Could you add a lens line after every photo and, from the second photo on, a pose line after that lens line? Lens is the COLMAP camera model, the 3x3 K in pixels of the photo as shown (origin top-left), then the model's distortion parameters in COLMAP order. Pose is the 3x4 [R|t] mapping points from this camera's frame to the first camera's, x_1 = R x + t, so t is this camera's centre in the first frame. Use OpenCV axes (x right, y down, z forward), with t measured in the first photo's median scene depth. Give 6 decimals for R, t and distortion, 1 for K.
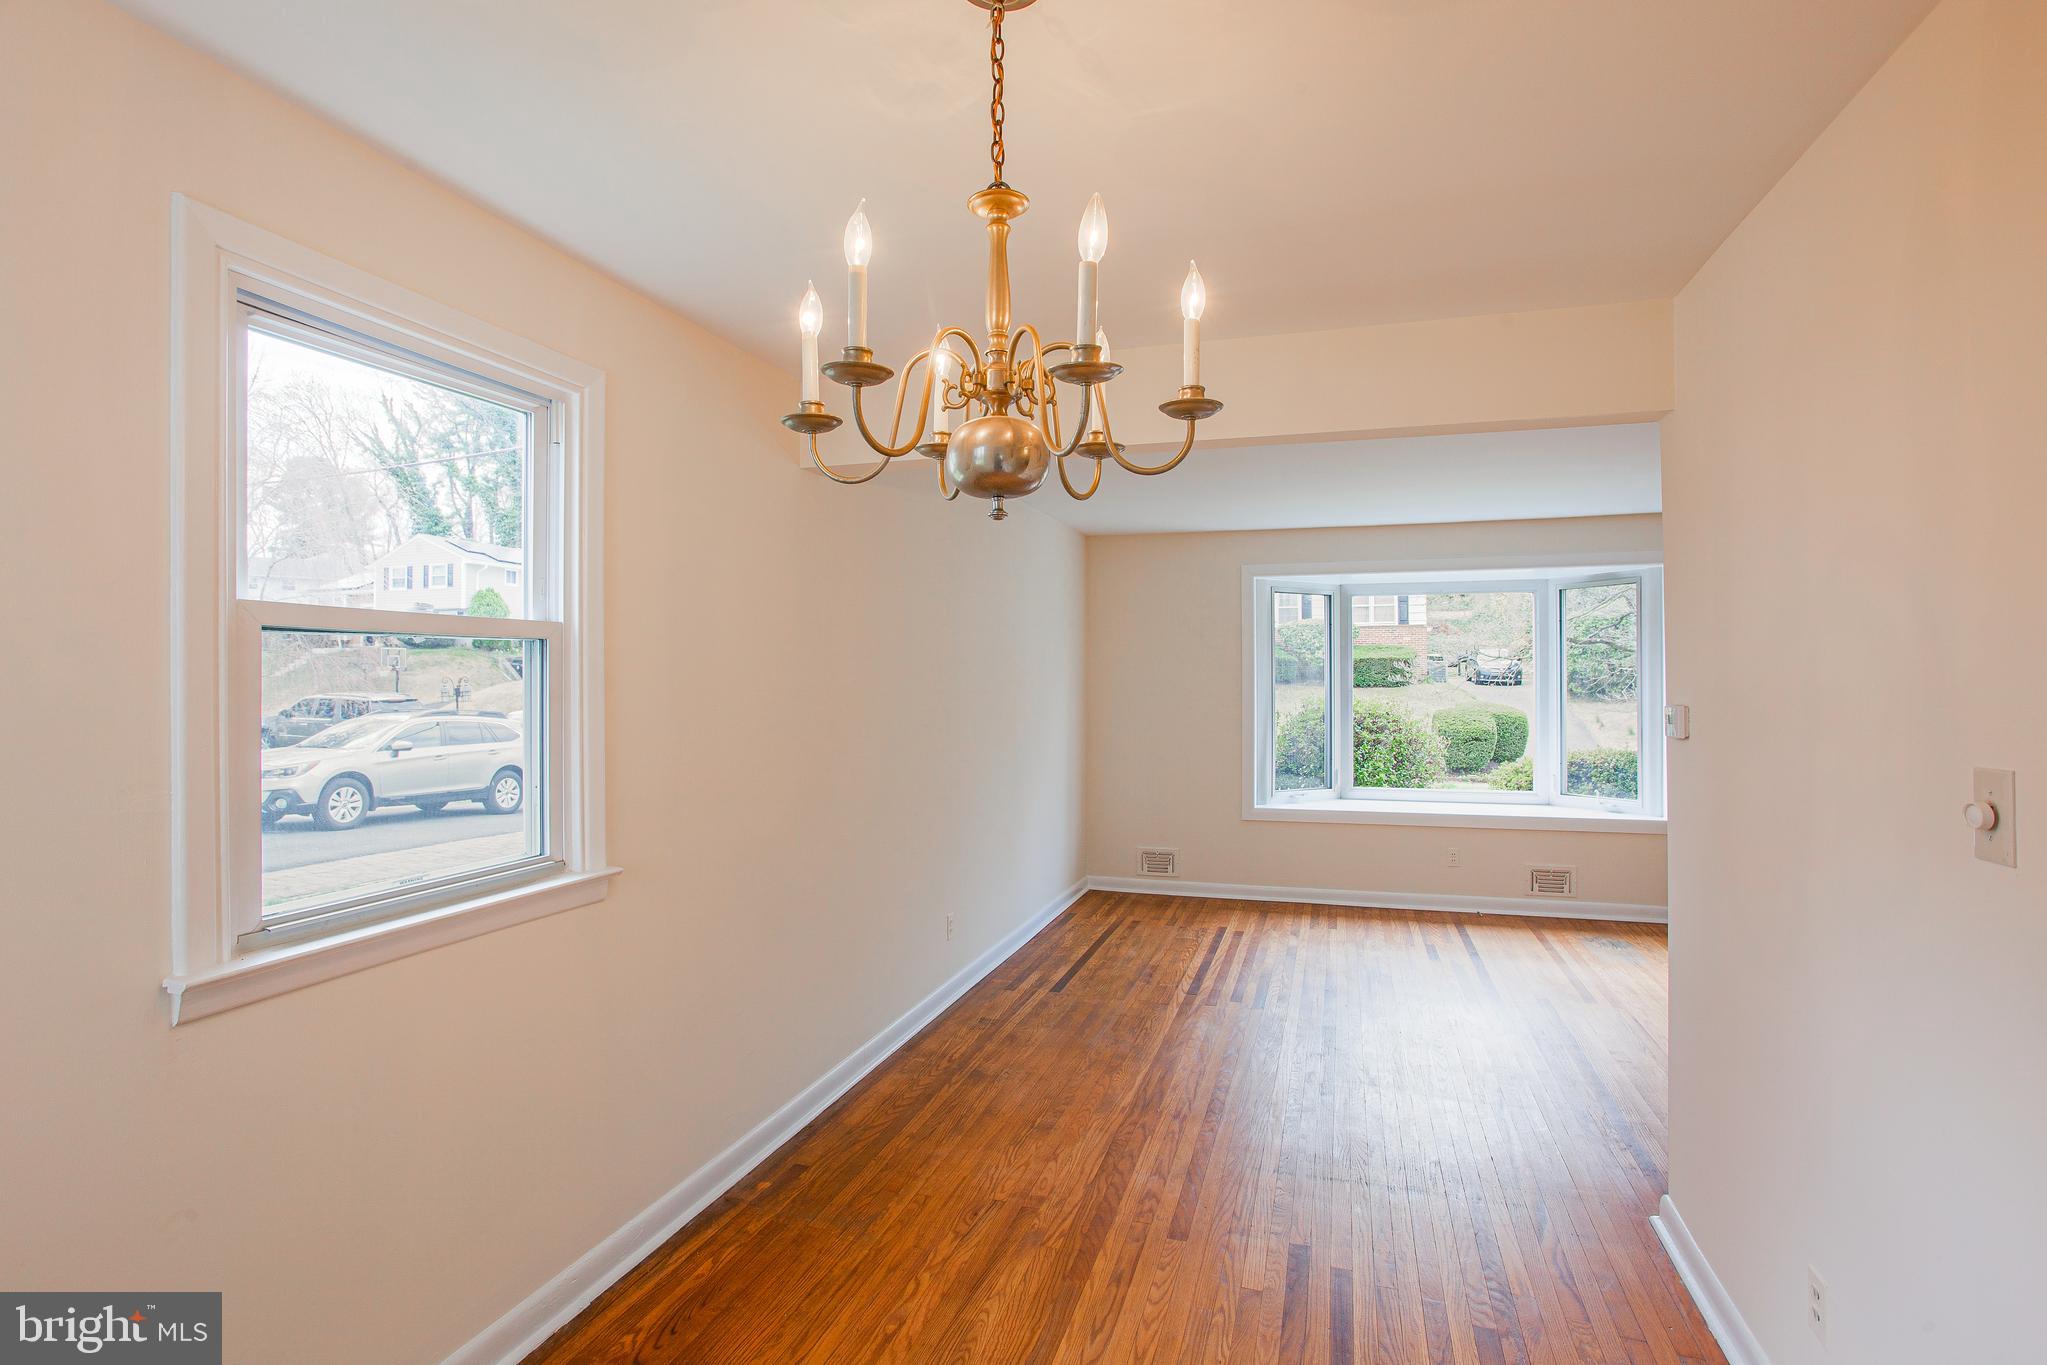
lens RADIAL K [[986.2, 0, 1028.1], [0, 986.2, 674.2], [0, 0, 1]] dist [-0.044780, 0.020151]
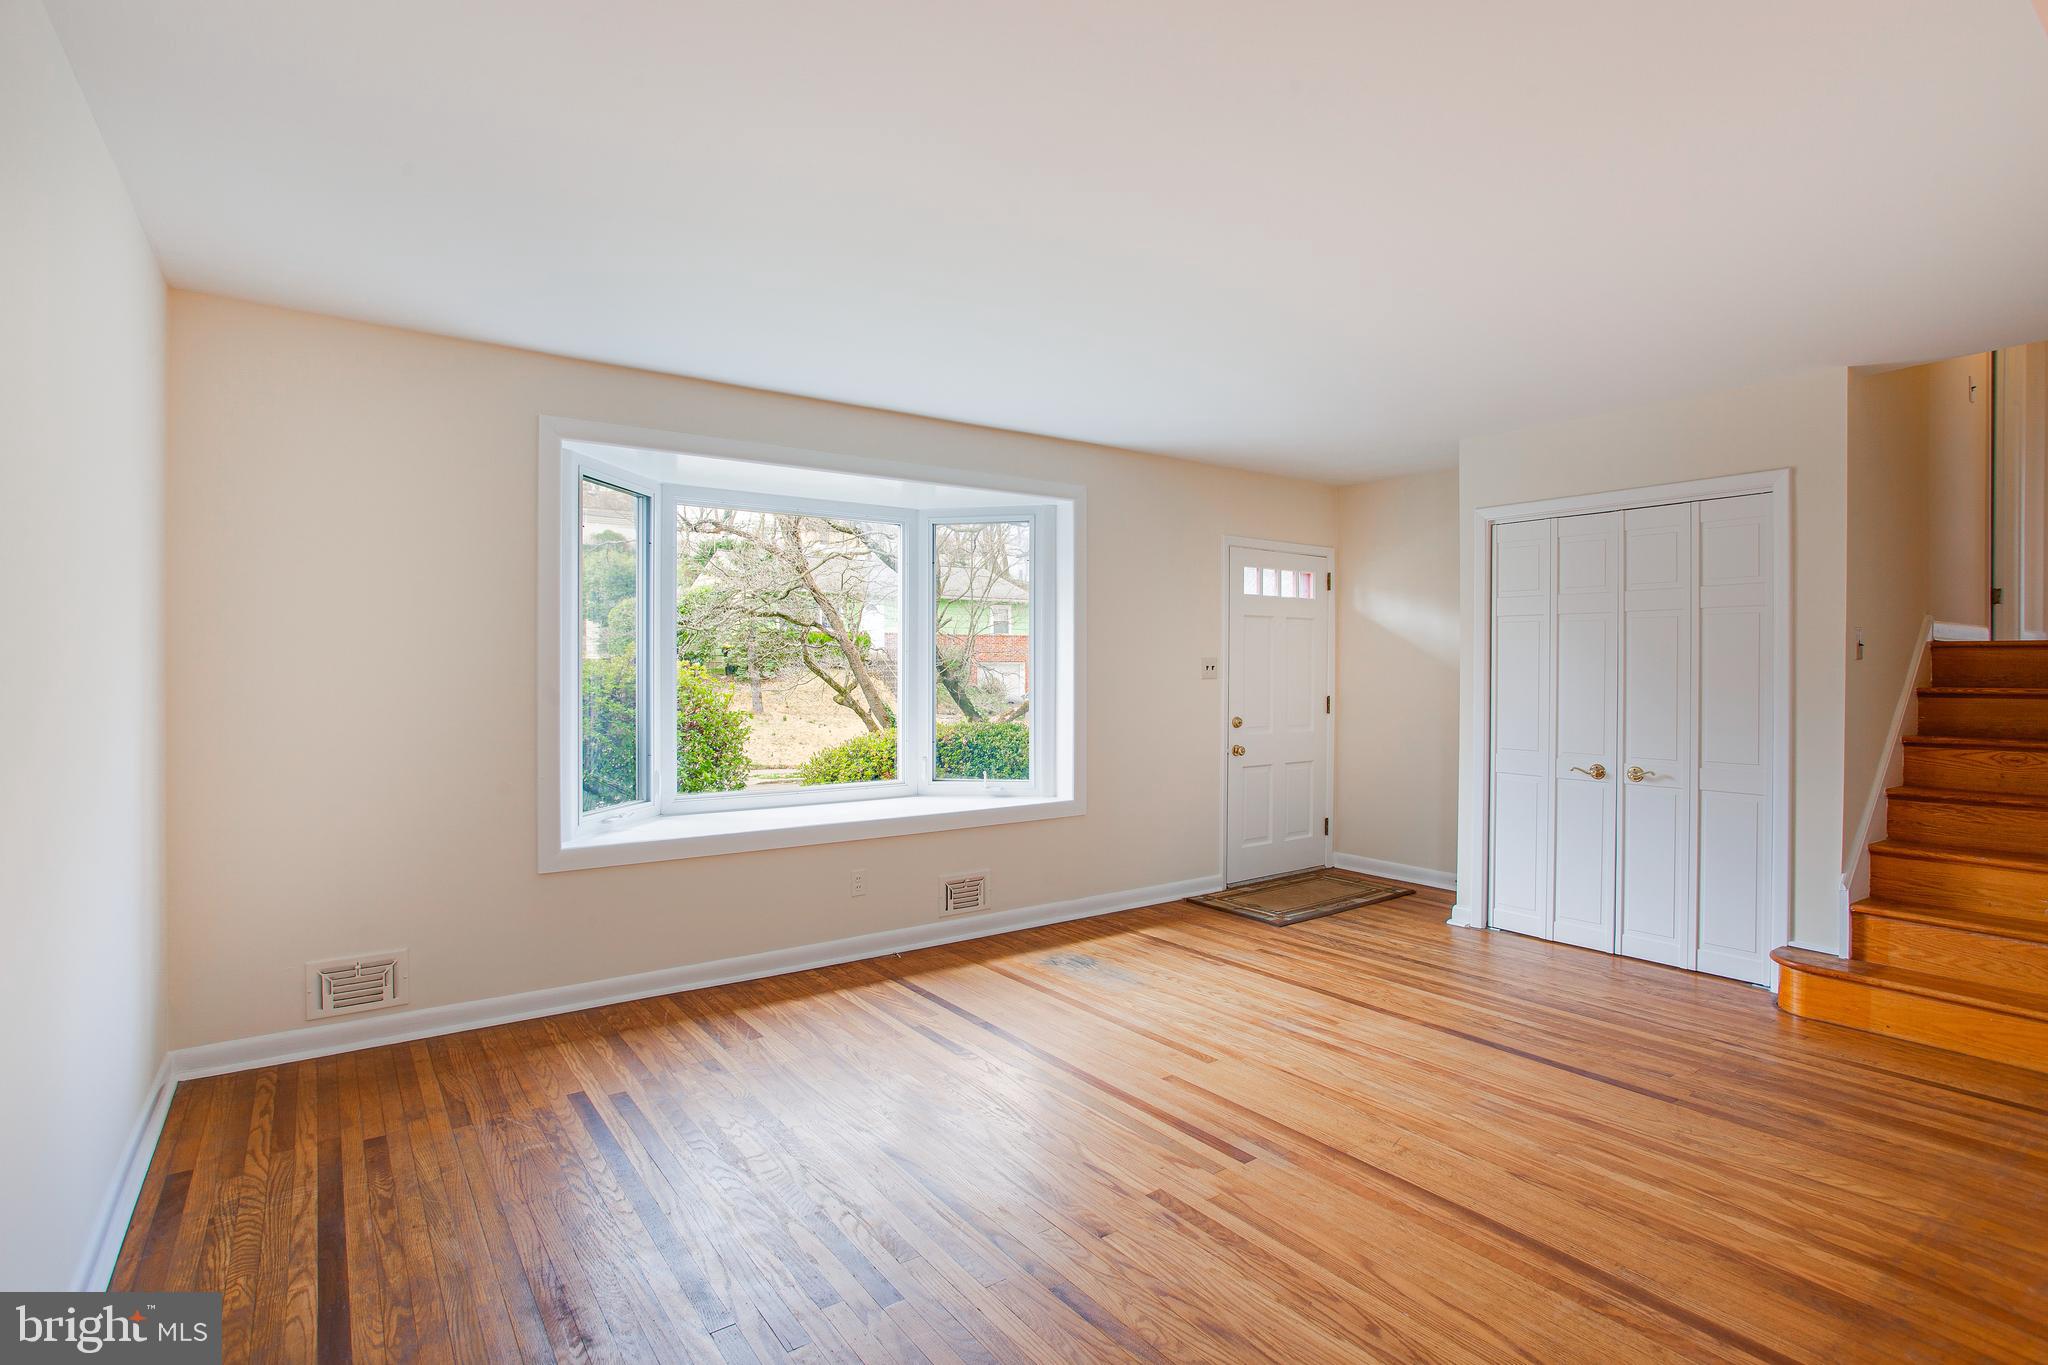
lens RADIAL K [[986.7, 0, 1013.3], [0, 986.7, 678.2], [0, 0, 1]] dist [-0.044780, 0.020151]
pose [[0.599309, -0.001196, 0.800517, -0.069504], [-0.008309, 0.999936, 0.007714, 0.035811], [-0.800475, -0.011275, 0.599260, 0.518912]]
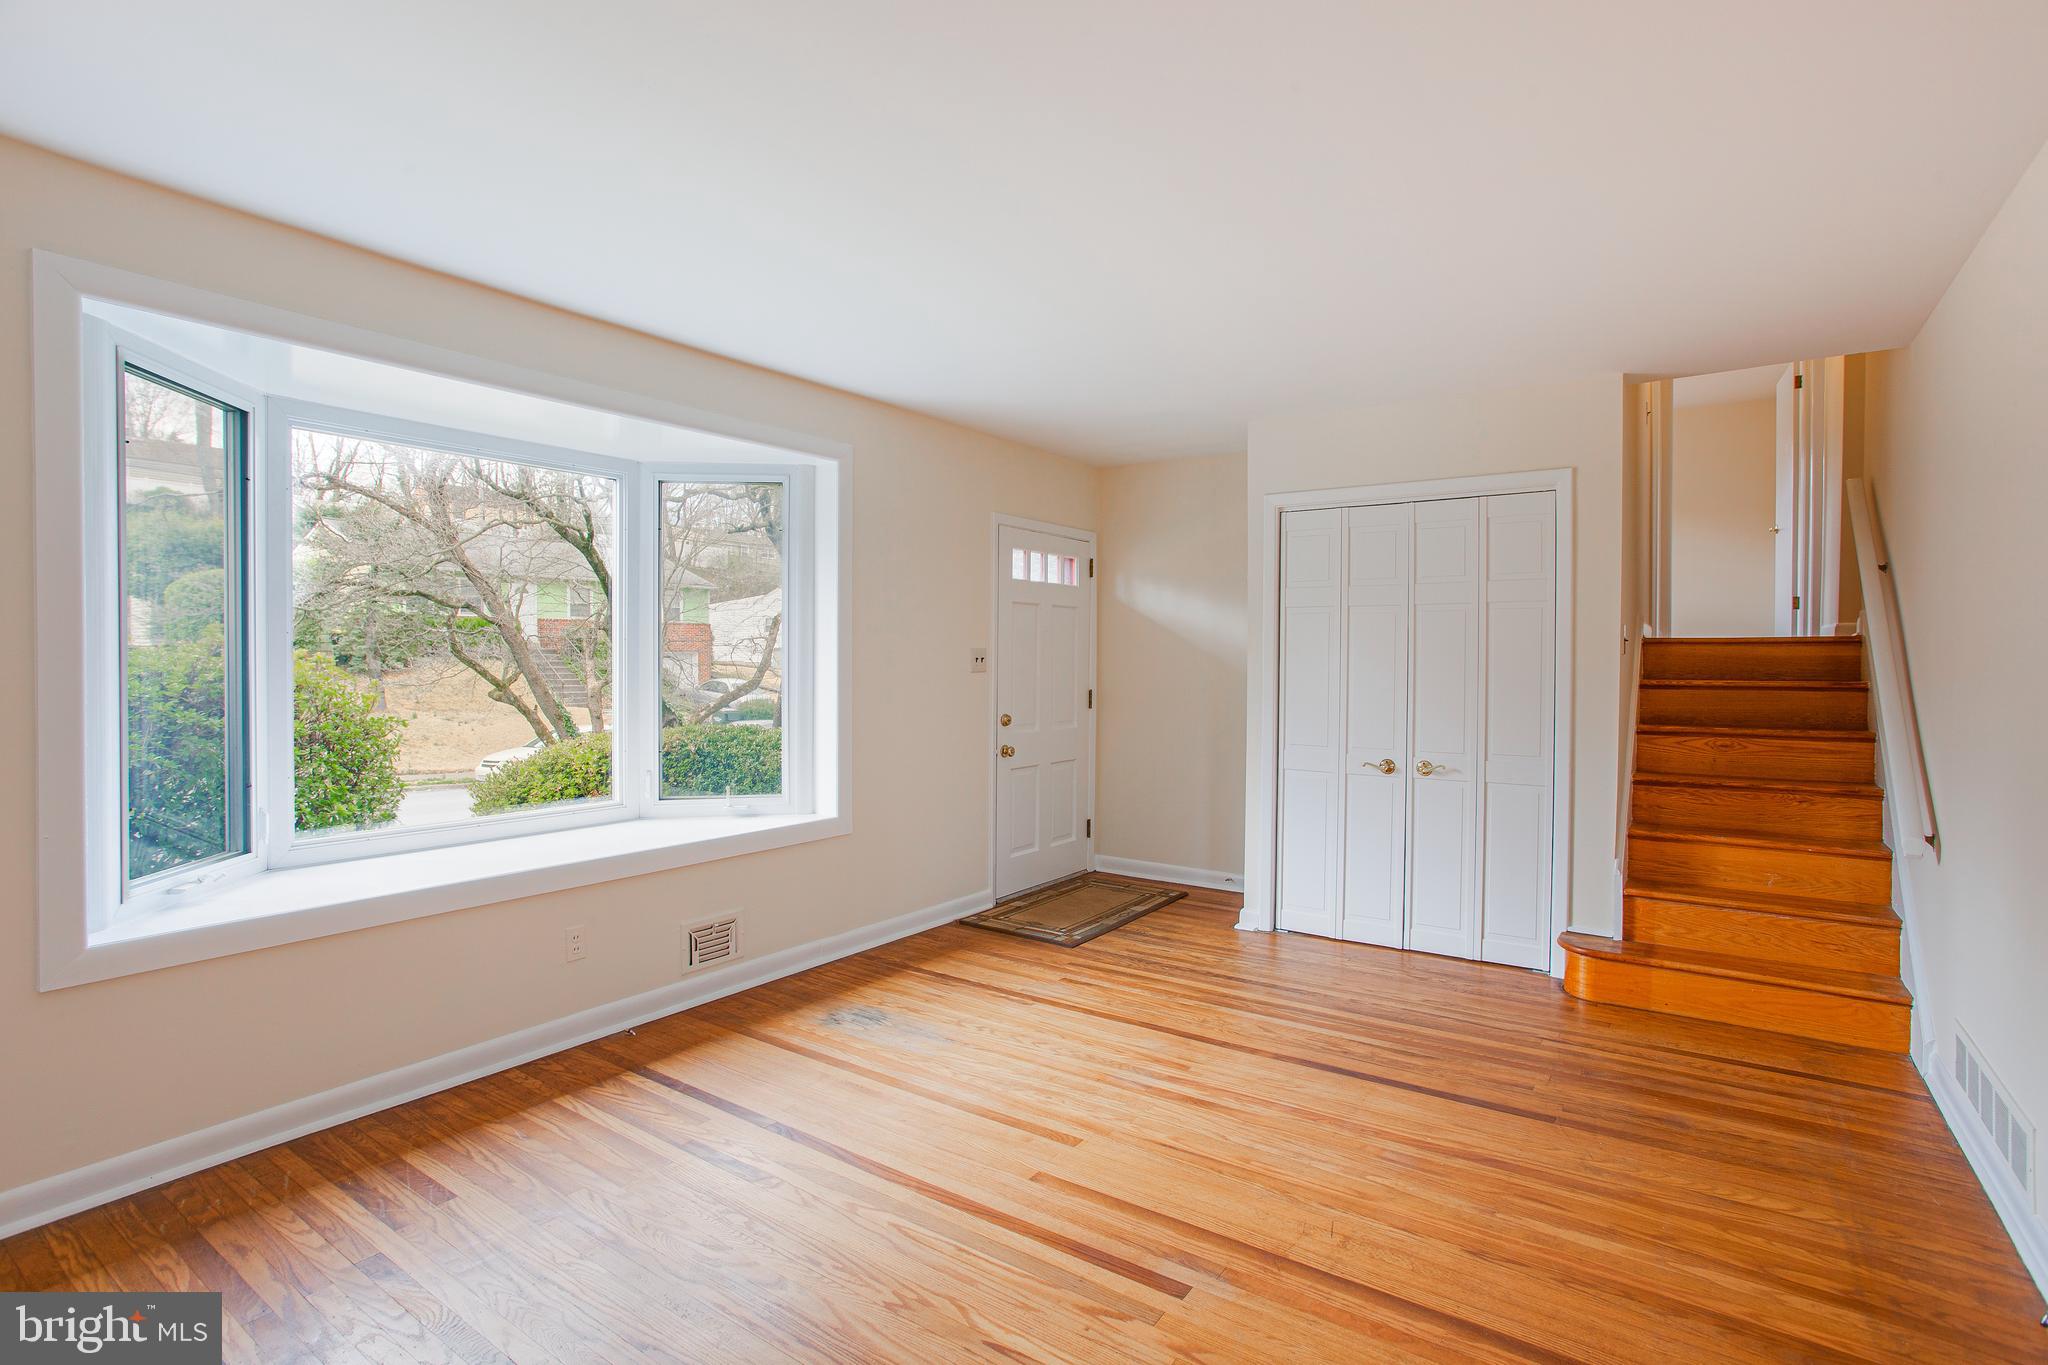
lens RADIAL K [[986.7, 0, 1012.8], [0, 986.7, 678.9], [0, 0, 1]] dist [-0.044780, 0.020151]
pose [[0.308012, -0.011116, 0.951318, 0.004300], [-0.010051, 0.999838, 0.014937, 0.035065], [-0.951329, -0.014163, 0.307850, 0.650583]]
